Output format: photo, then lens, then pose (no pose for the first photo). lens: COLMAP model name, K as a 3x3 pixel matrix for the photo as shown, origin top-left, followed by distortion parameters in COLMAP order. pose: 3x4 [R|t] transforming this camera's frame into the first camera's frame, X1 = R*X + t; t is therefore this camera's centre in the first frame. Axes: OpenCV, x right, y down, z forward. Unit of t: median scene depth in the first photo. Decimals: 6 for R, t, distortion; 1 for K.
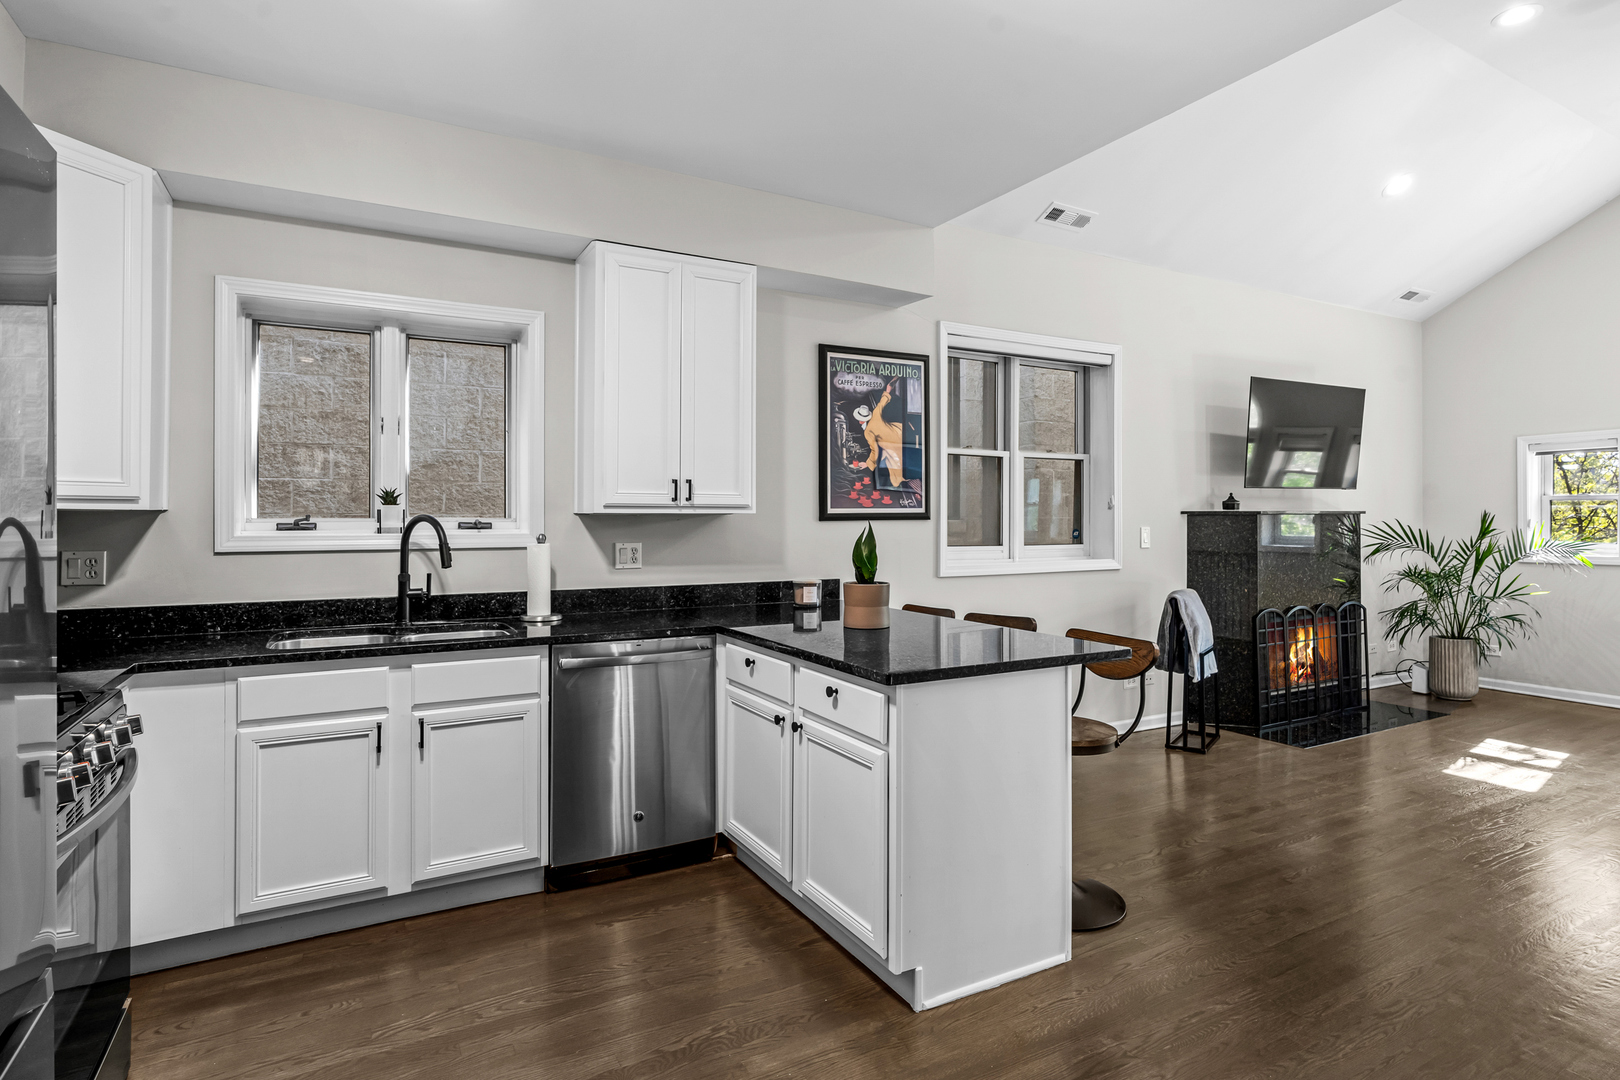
lens RADIAL K [[861.0, 0, 811.7], [0, 861.0, 514.7], [0, 0, 1]] dist [-0.003091, 0.000187]
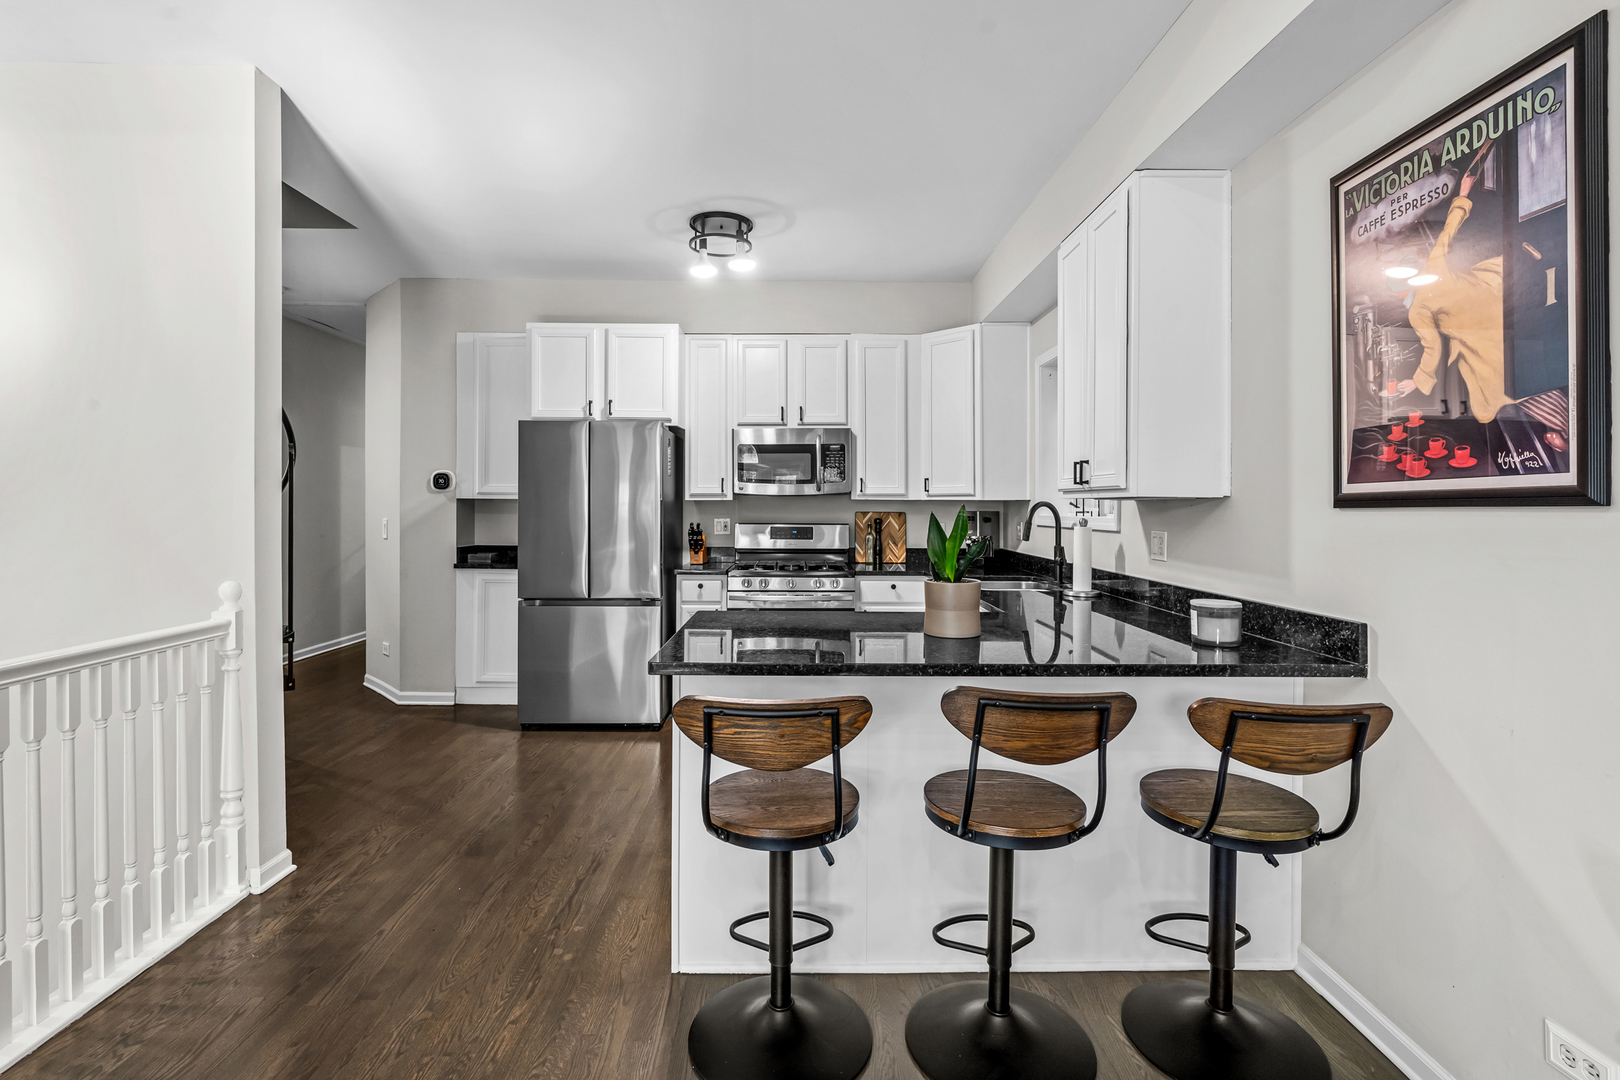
lens RADIAL K [[735.5, 0, 790.6], [0, 735.5, 506.9], [0, 0, 1]] dist [-0.000997, -0.000288]
pose [[-0.490634, 0.003659, -0.871358, 0.543922], [0.007529, 0.999972, -0.000040, 0.004104], [0.871334, -0.006580, -0.490647, 0.876190]]
